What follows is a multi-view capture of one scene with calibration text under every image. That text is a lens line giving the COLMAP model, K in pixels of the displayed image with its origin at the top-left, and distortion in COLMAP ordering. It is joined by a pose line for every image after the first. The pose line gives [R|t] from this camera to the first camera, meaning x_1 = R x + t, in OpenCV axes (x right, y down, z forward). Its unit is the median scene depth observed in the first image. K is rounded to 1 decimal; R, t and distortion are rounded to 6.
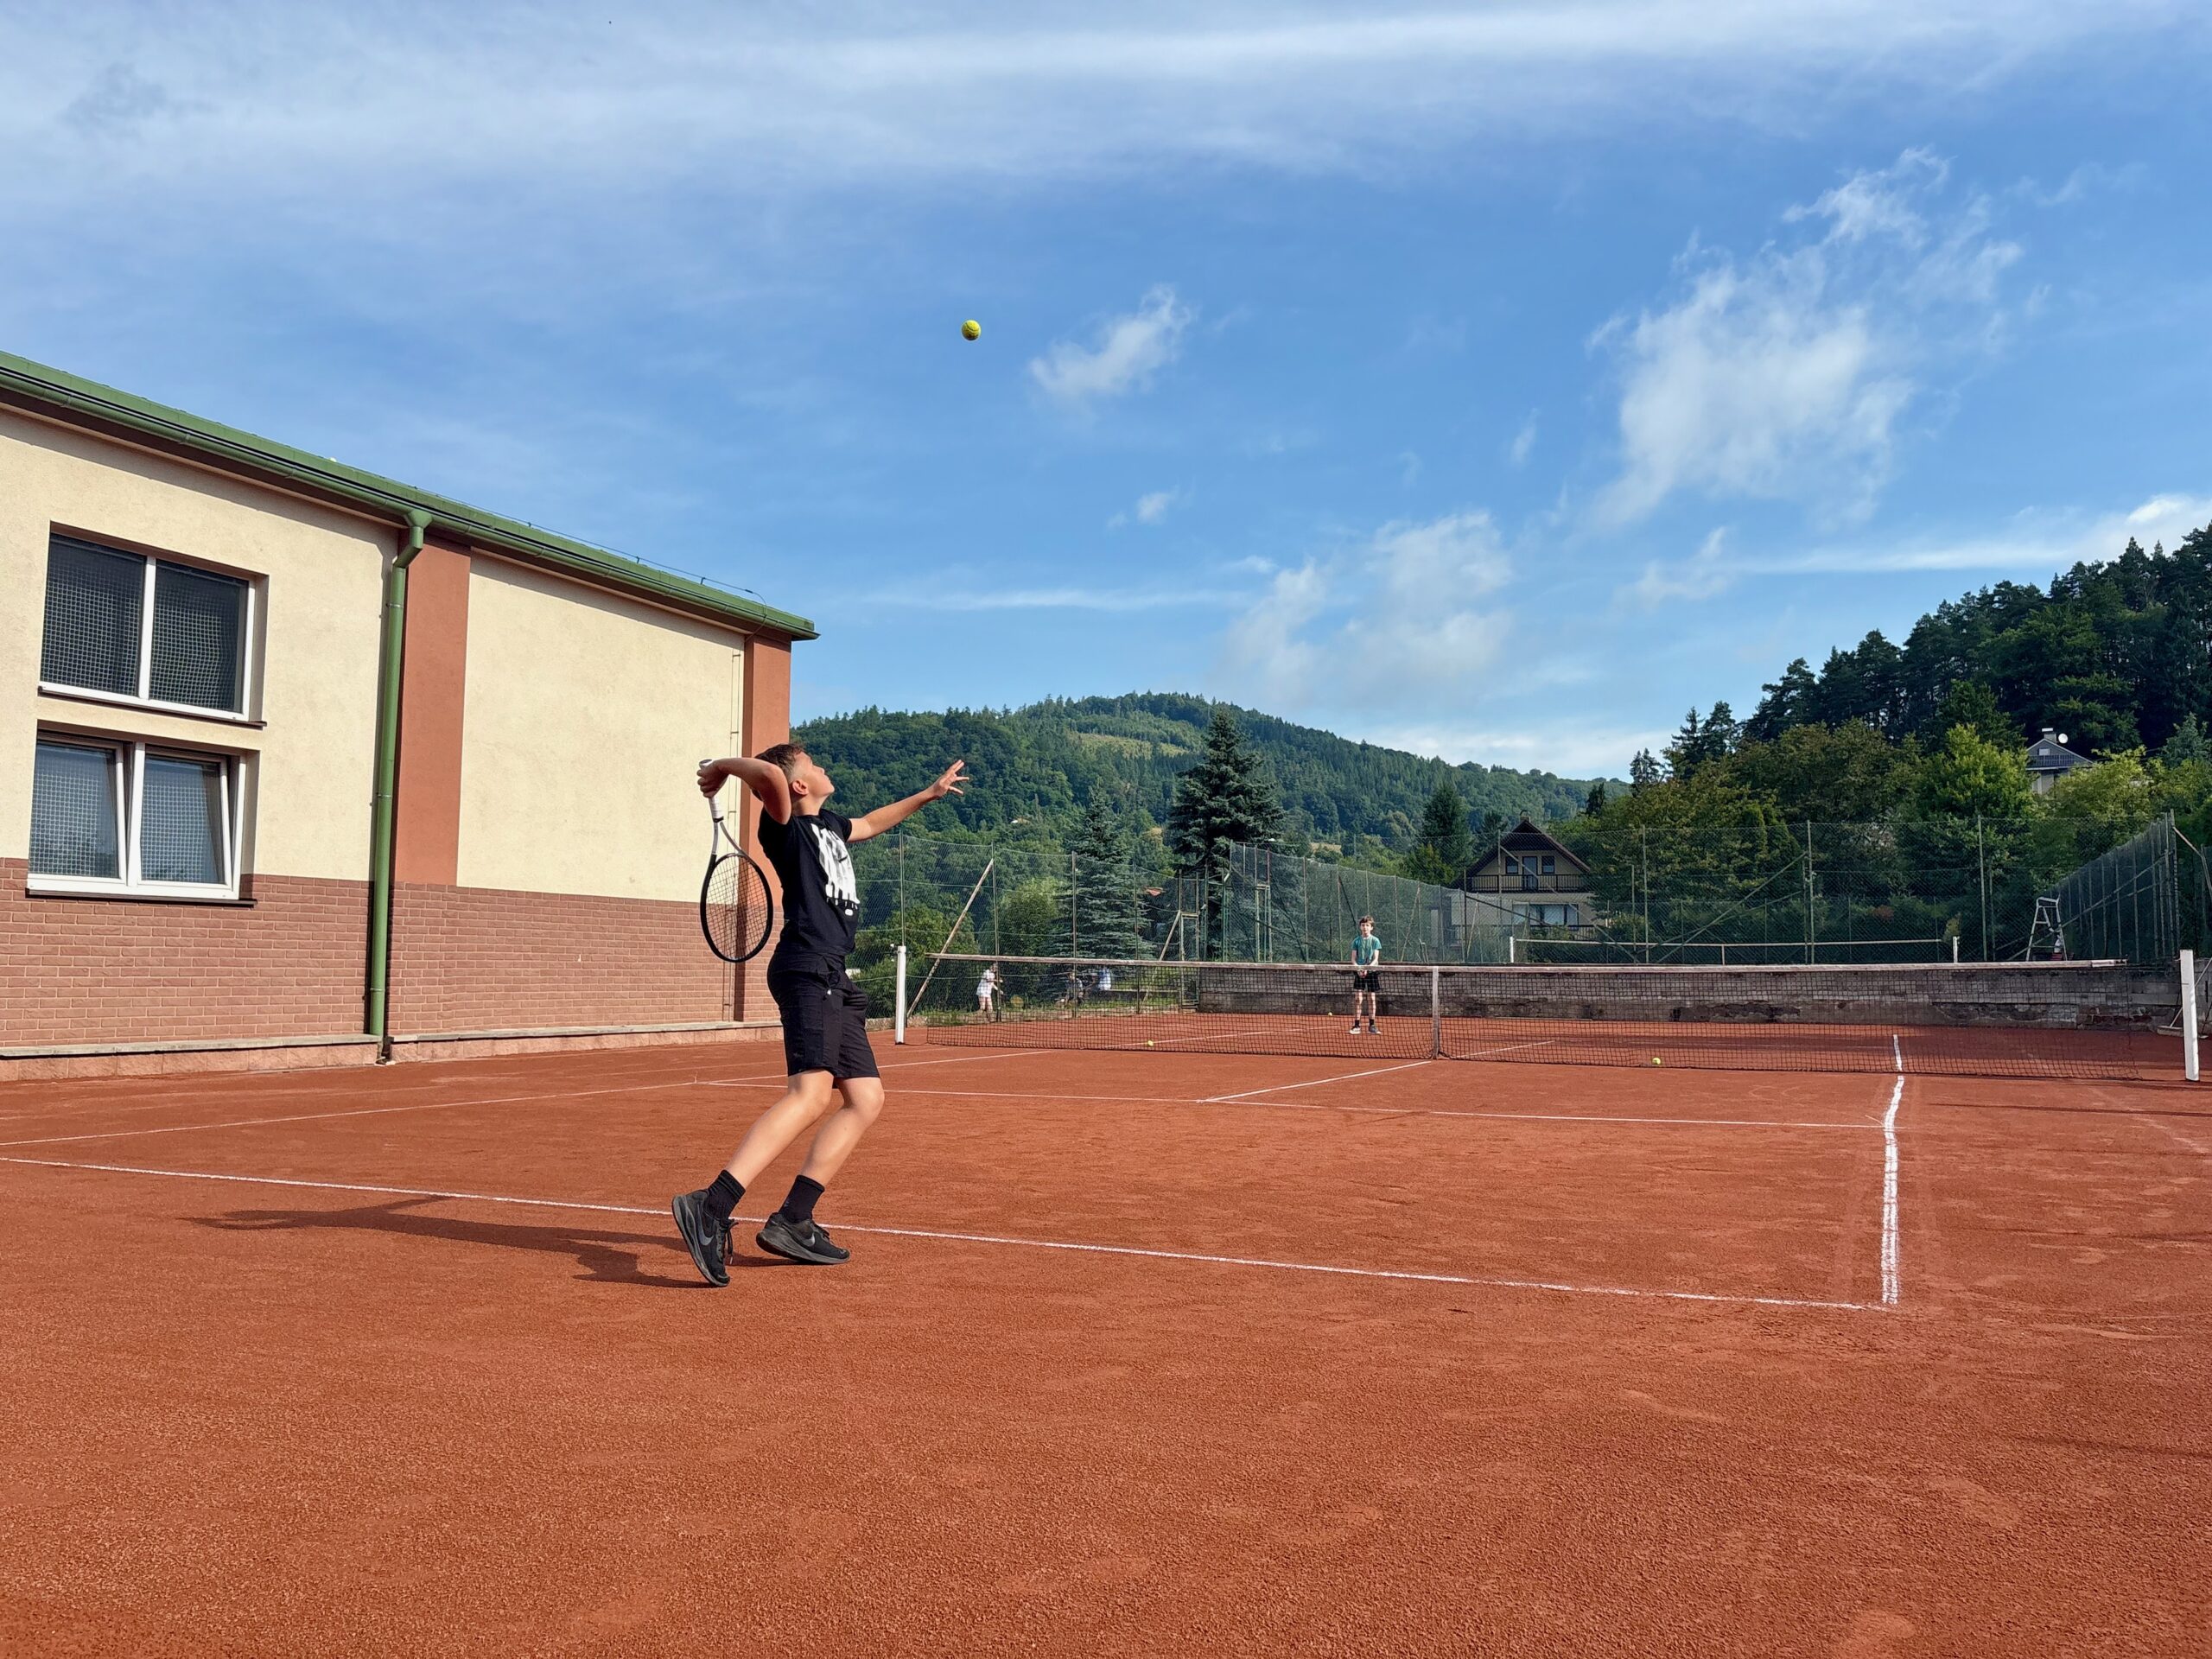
lens RADIAL K [[1664.2, 0, 1099.9], [0, 1664.2, 841.0], [0, 0, 1]] dist [0.022416, -0.004383]
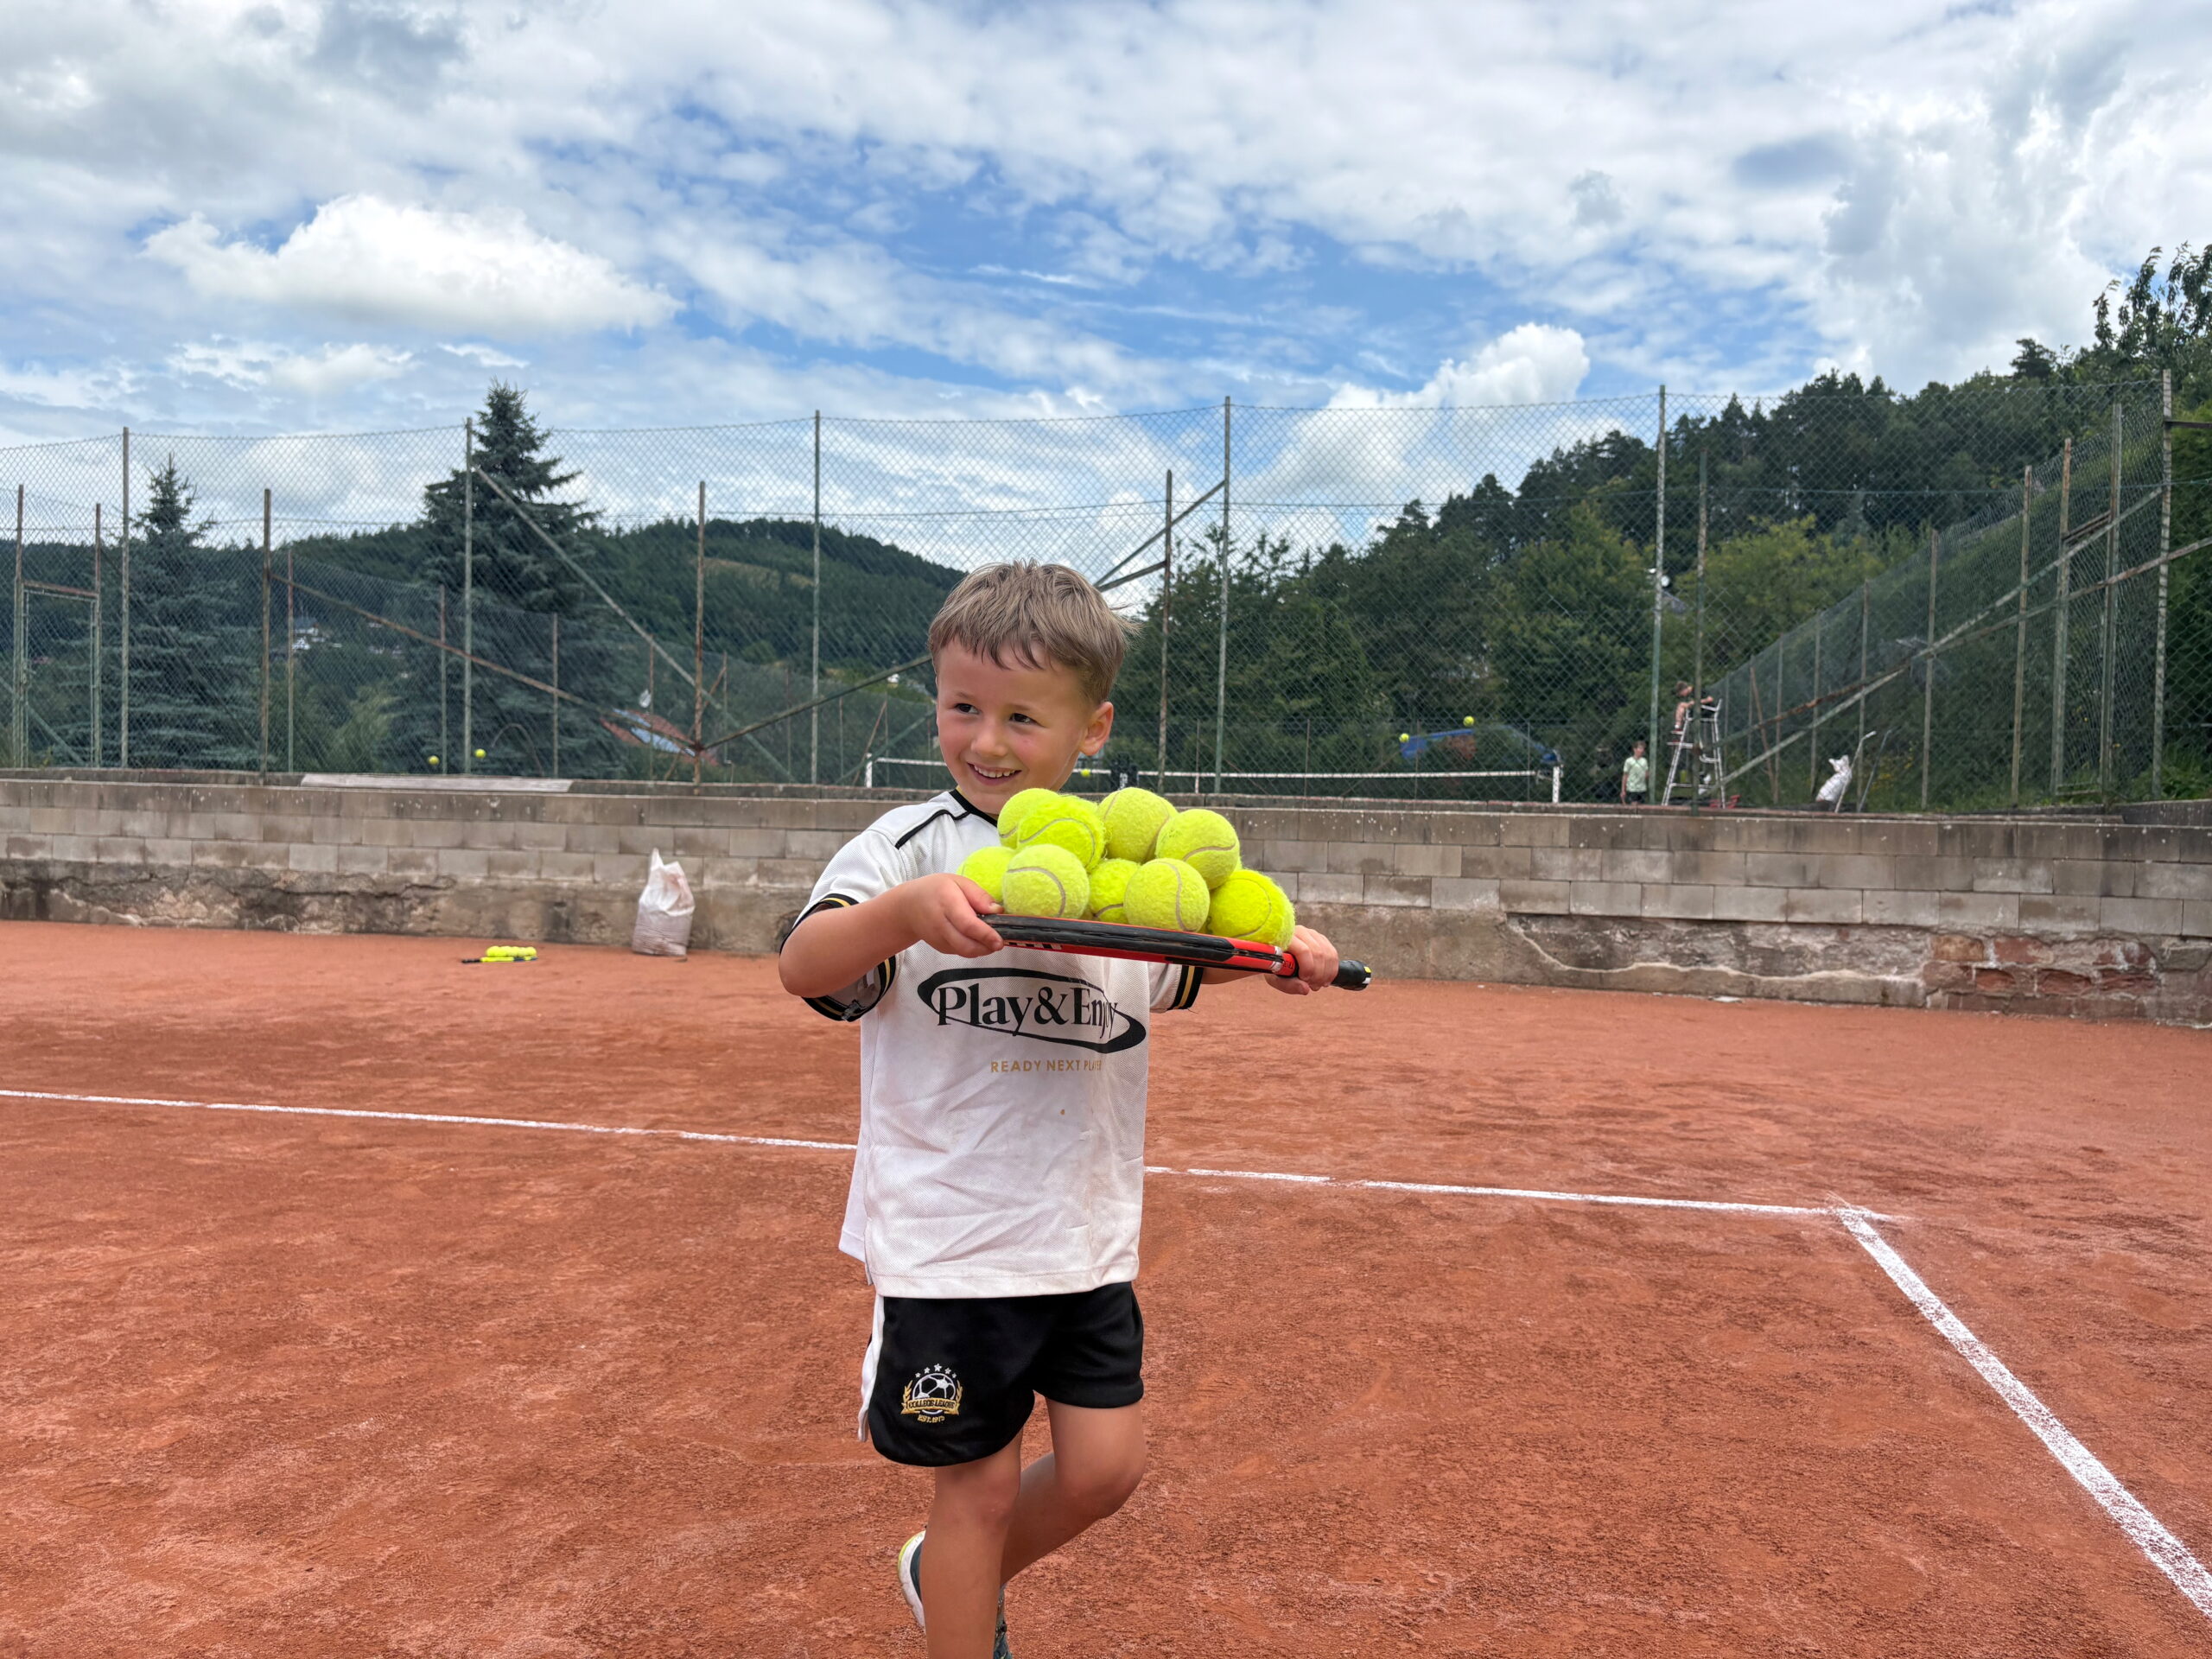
lens RADIAL K [[1664.2, 0, 1113.2], [0, 1664.2, 829.0], [0, 0, 1]] dist [0.022416, -0.004383]
pose [[0.976023, 0.018392, 0.216888, 0.048971], [-0.036905, 0.995980, 0.081616, 0.007911], [-0.214516, -0.087664, 0.972779, 0.097770]]
